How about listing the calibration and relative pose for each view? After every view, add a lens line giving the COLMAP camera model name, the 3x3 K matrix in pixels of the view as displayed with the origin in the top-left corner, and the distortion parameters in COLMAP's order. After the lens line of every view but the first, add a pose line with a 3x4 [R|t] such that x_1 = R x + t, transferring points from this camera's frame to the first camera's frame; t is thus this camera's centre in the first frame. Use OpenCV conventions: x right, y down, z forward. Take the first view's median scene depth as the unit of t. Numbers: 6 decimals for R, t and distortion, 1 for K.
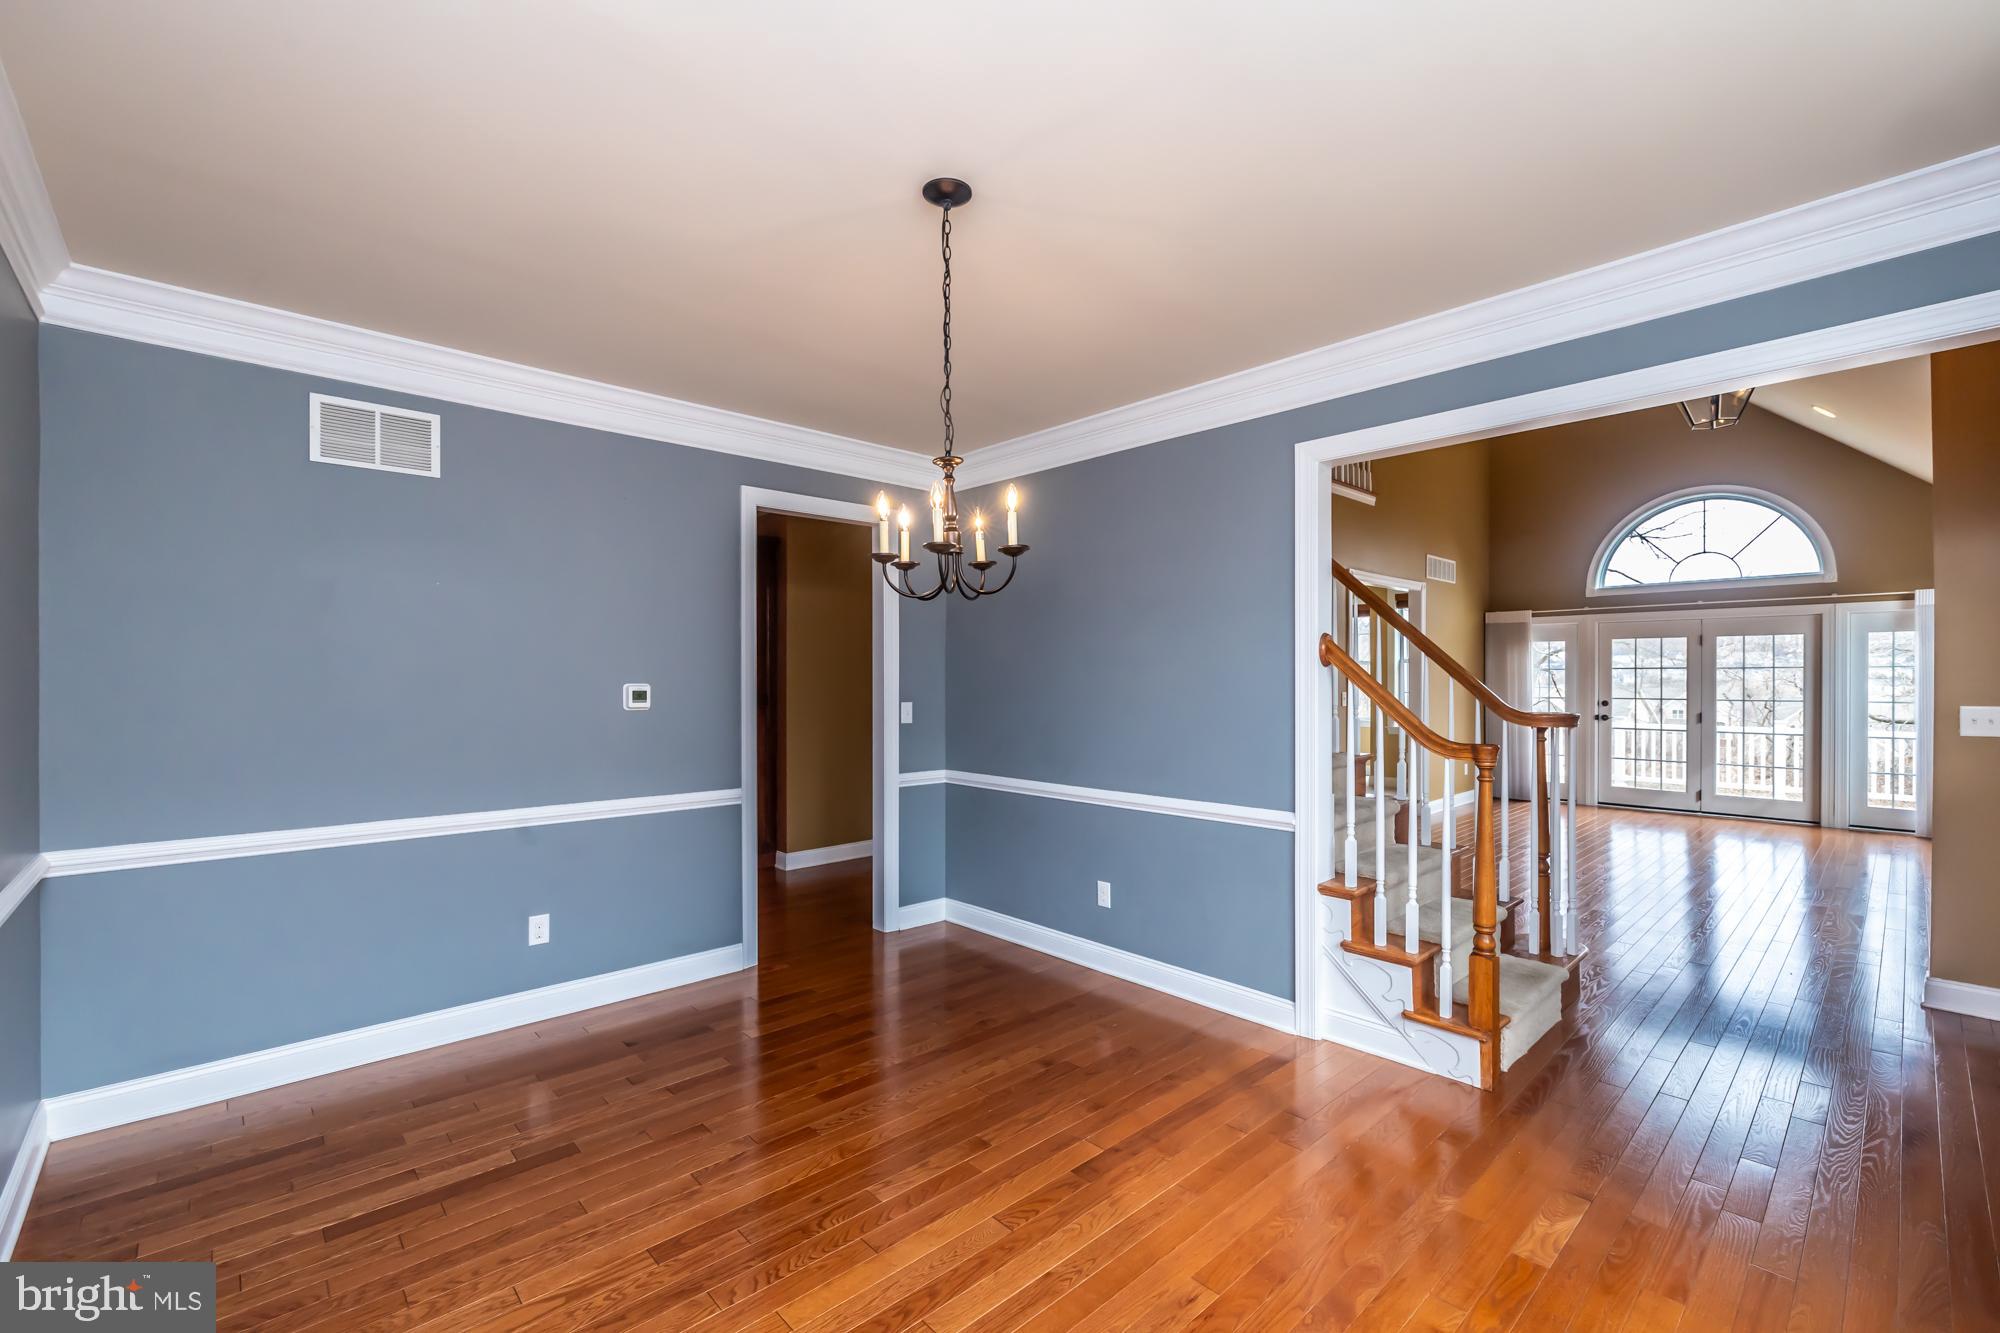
lens RADIAL K [[845.8, 0, 986.8], [0, 845.8, 683.6], [0, 0, 1]] dist [-0.000731, 0.000443]
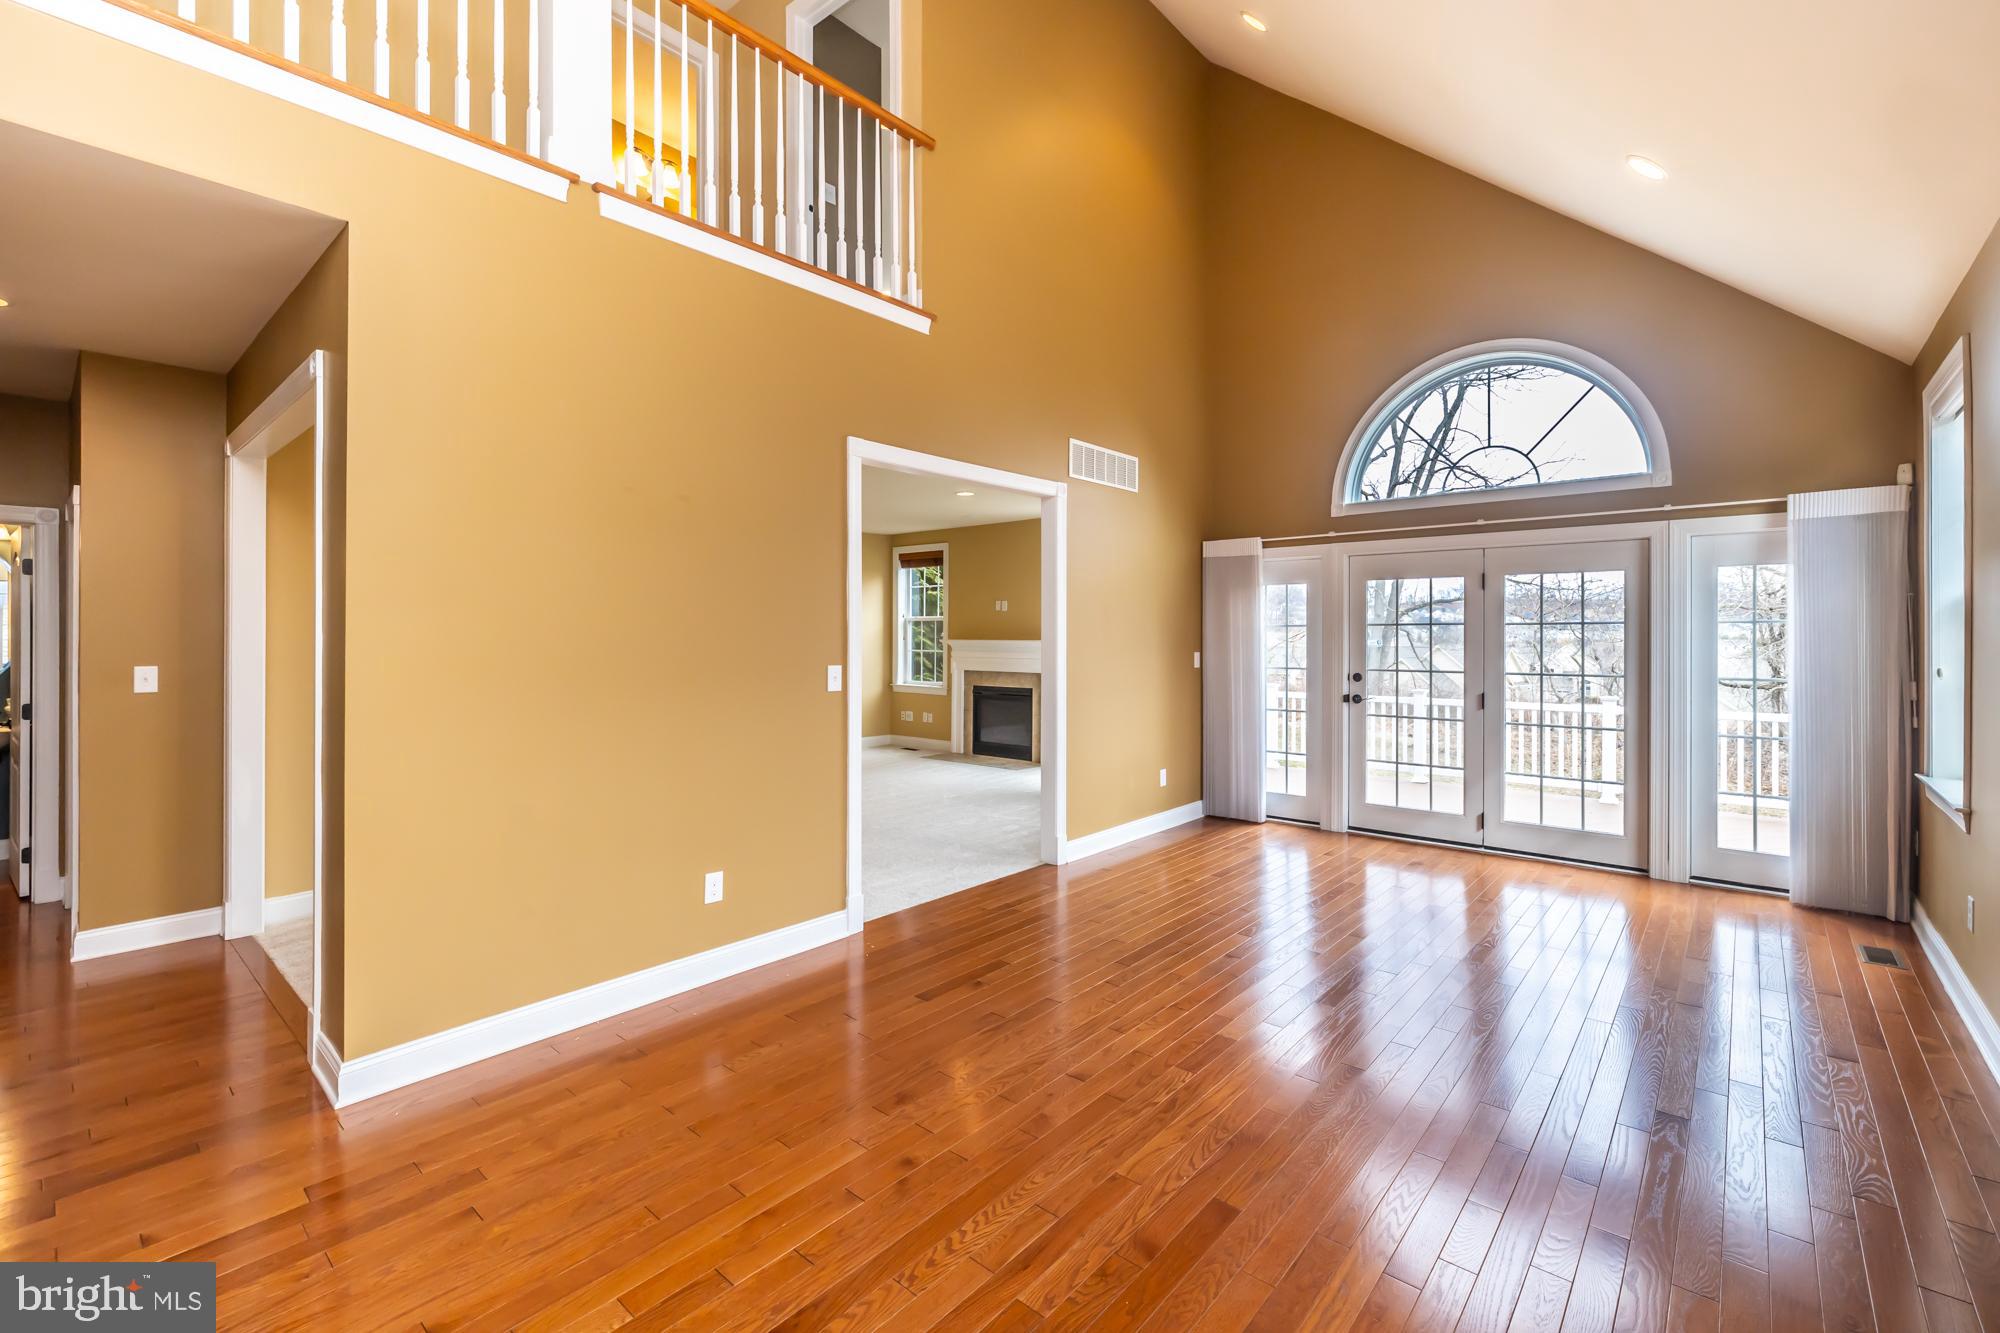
lens RADIAL K [[845.8, 0, 1000.4], [0, 845.8, 635.1], [0, 0, 1]] dist [-0.000731, 0.000443]
pose [[0.994703, 0.003723, 0.102727, 0.420582], [-0.002948, 0.999966, -0.007698, -0.004227], [-0.102752, 0.007354, 0.994680, 0.403786]]
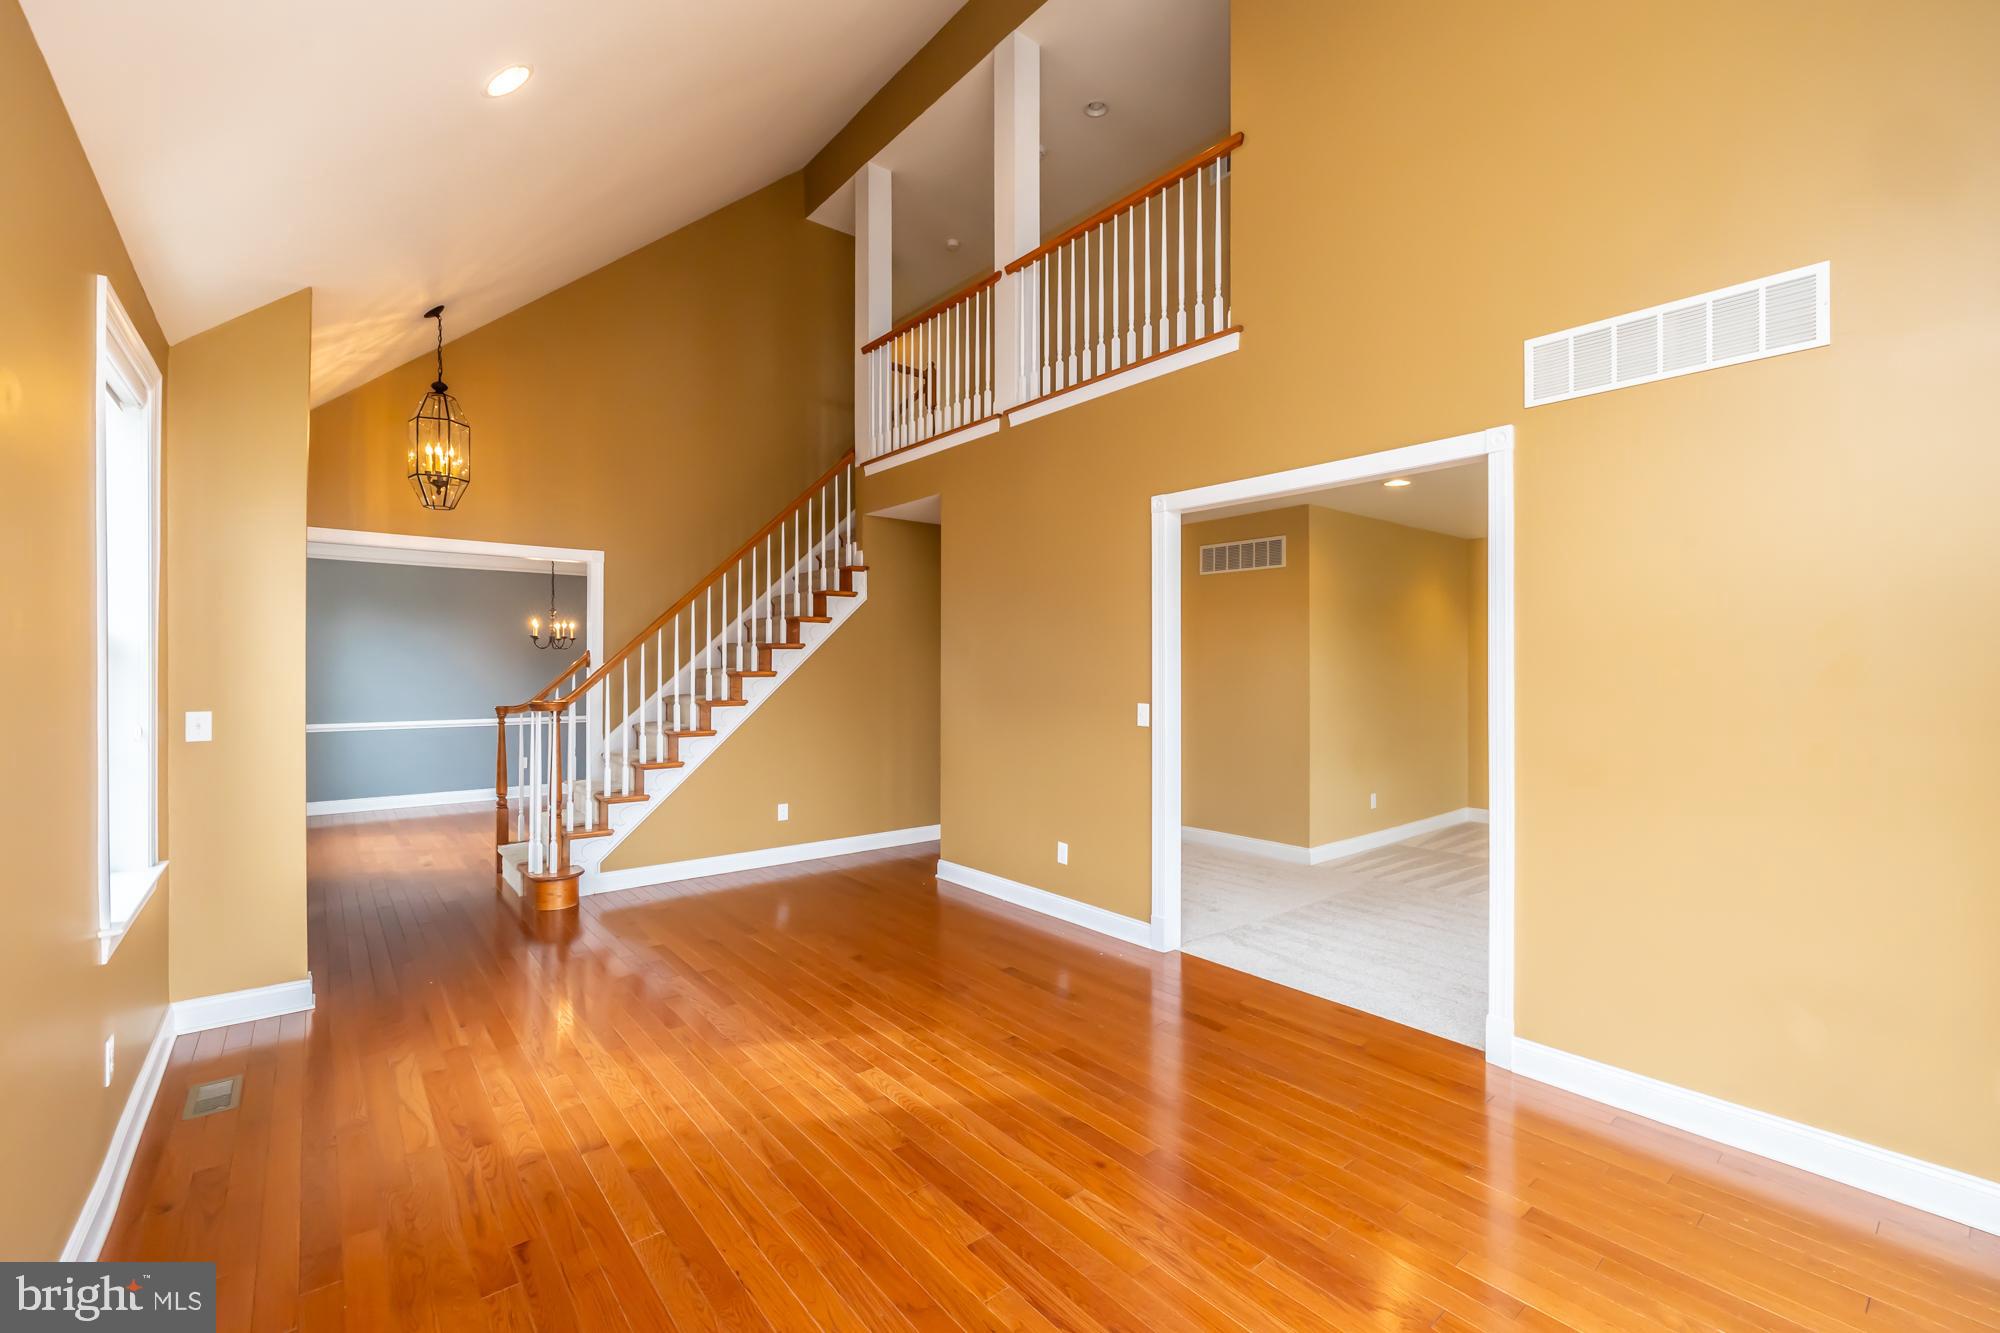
lens RADIAL K [[845.8, 0, 1014.0], [0, 845.8, 659.0], [0, 0, 1]] dist [-0.000731, 0.000443]
pose [[-0.052956, -0.002883, -0.998593, 0.910730], [-0.009809, 0.999949, -0.002367, -0.016407], [0.998549, 0.009670, -0.052982, 0.825380]]
